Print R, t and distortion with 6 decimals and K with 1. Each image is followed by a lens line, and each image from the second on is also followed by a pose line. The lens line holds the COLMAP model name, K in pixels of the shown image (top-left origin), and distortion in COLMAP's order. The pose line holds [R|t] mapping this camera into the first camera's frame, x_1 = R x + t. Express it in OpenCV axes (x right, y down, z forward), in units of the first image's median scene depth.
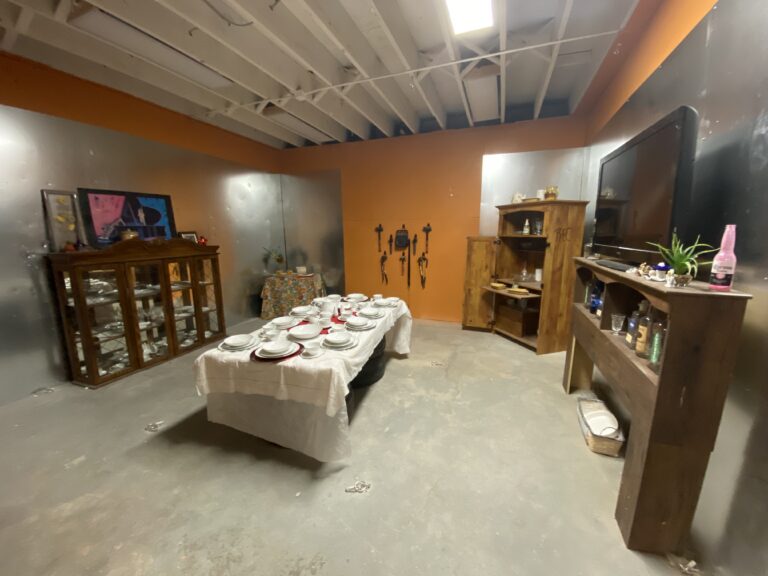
lens RADIAL K [[310.8, 0, 383.5], [0, 310.8, 287.2], [0, 0, 1]] dist [-0.000832, -0.000169]
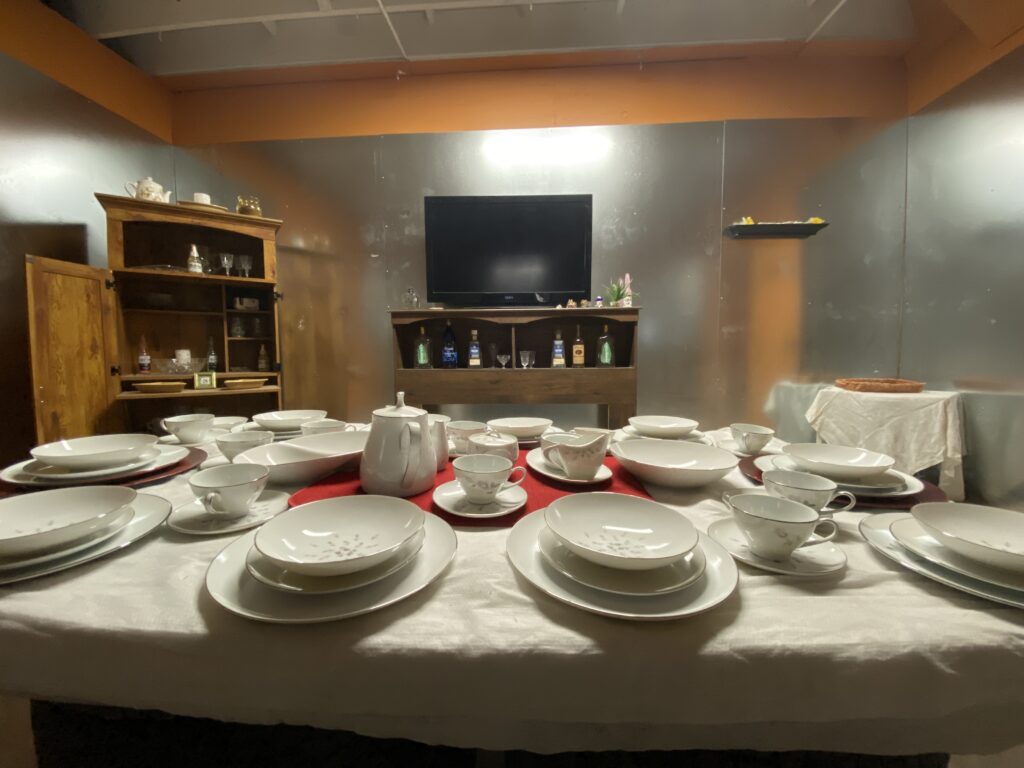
lens RADIAL K [[414.4, 0, 512.0], [0, 414.4, 381.4], [0, 0, 1]] dist [-0.000832, -0.000169]
pose [[-0.294546, -0.074791, 0.952706, -0.323550], [0.170528, 0.976819, 0.129405, -0.002651], [-0.940299, 0.200579, -0.274964, 0.714454]]
